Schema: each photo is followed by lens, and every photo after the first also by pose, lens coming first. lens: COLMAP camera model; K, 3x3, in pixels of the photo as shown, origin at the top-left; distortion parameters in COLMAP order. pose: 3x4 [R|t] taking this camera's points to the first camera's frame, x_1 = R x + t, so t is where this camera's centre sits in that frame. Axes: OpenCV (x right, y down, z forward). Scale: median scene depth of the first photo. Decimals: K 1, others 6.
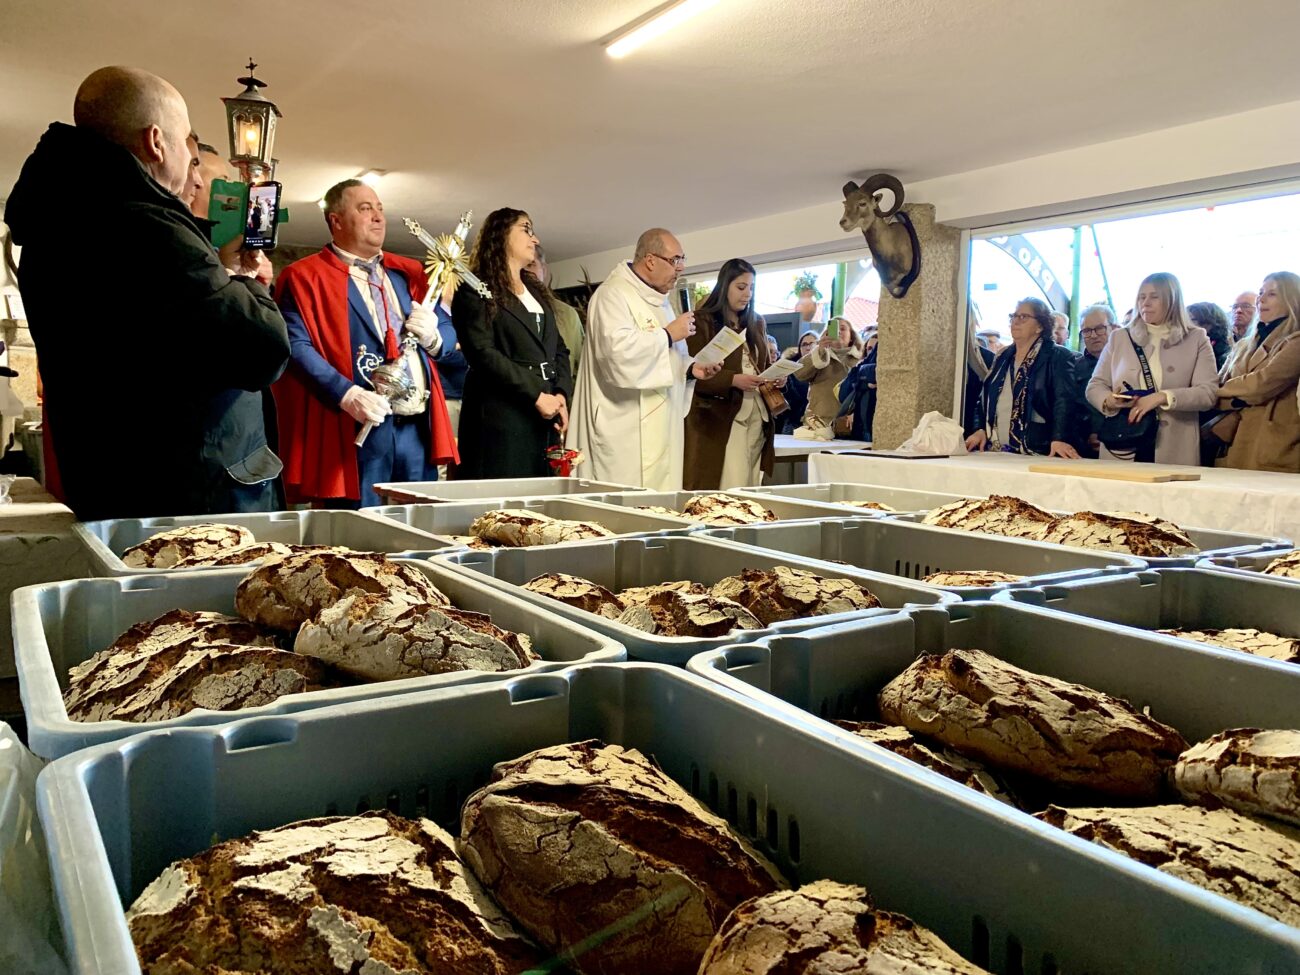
lens RADIAL K [[983.5, 0, 650.7], [0, 983.5, 487.6], [0, 0, 1]] dist [0.072338, -0.107884]
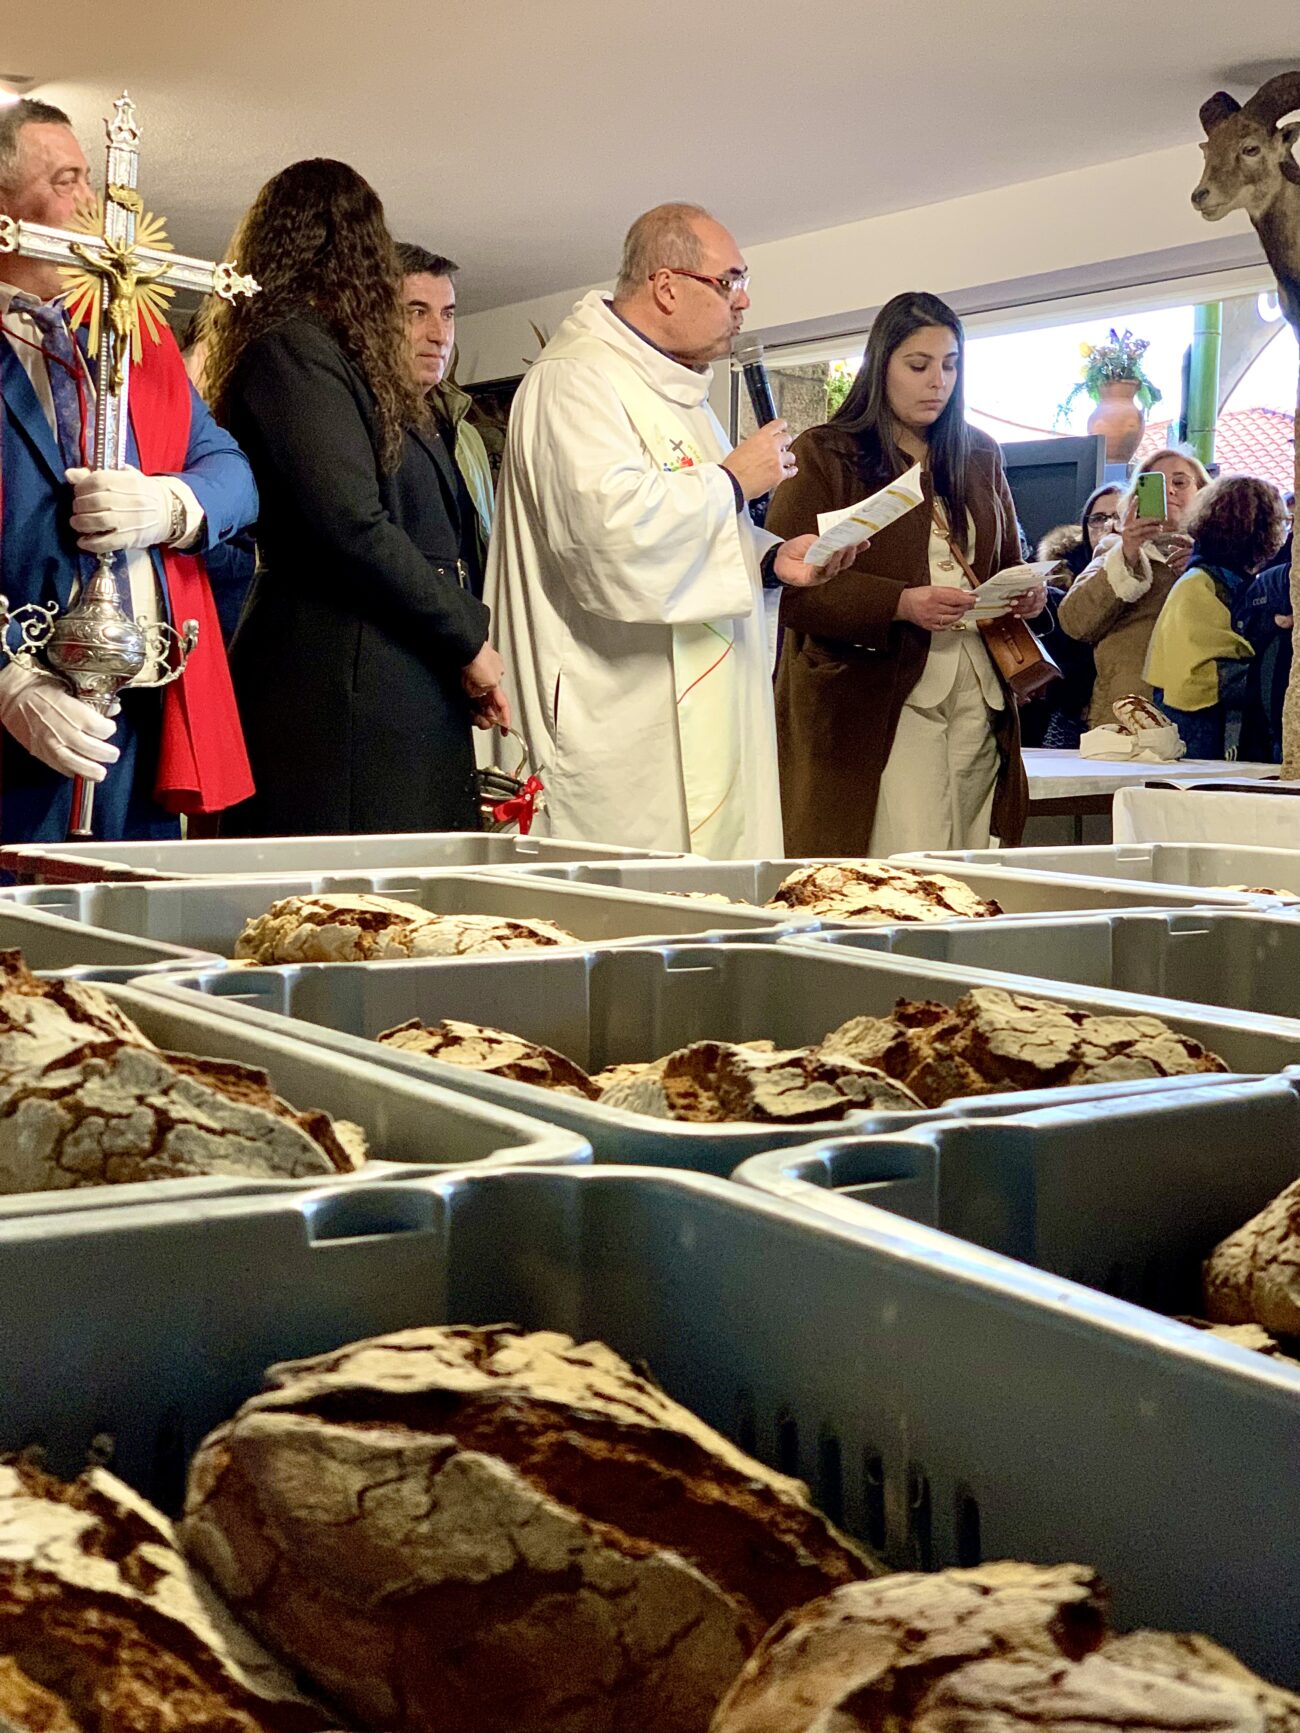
lens RADIAL K [[2563.4, 0, 654.1], [0, 2563.4, 872.9], [0, 0, 1]] dist [0.074214, 0.000000]
pose [[0.999619, -0.004979, -0.027135, 0.024395], [0.004554, 0.999866, -0.015733, 0.050059], [0.027209, 0.015604, 0.999508, -0.067278]]
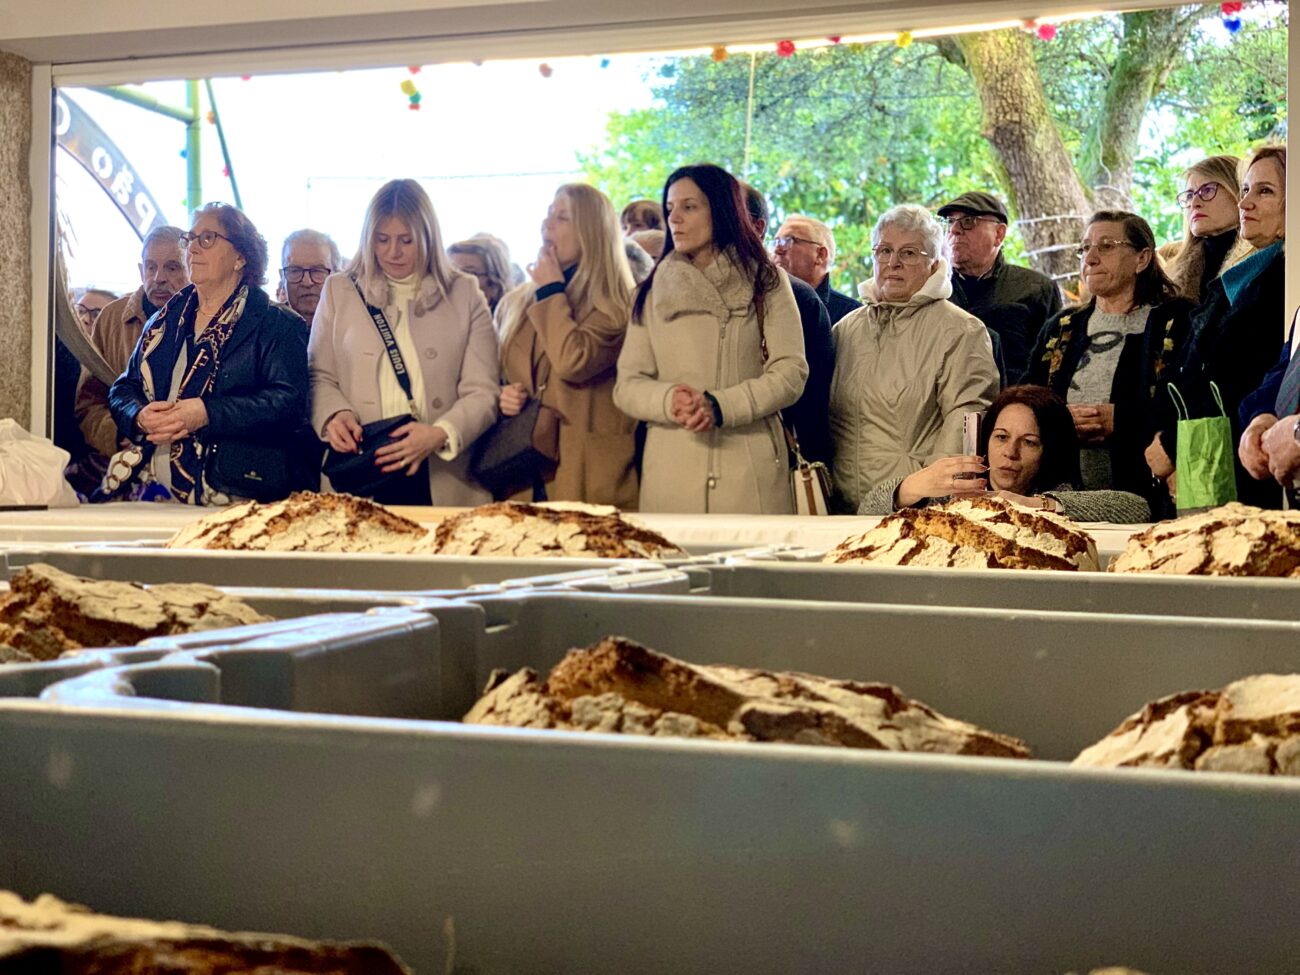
lens RADIAL K [[1922.9, 0, 649.4], [0, 1922.9, 482.4], [0, 0, 1]] dist [0.074214, 0.000000]
pose [[0.793619, -0.014863, 0.608234, -0.153028], [0.064210, 0.996165, -0.059438, 0.113136], [-0.605018, 0.086226, 0.791529, 0.232223]]
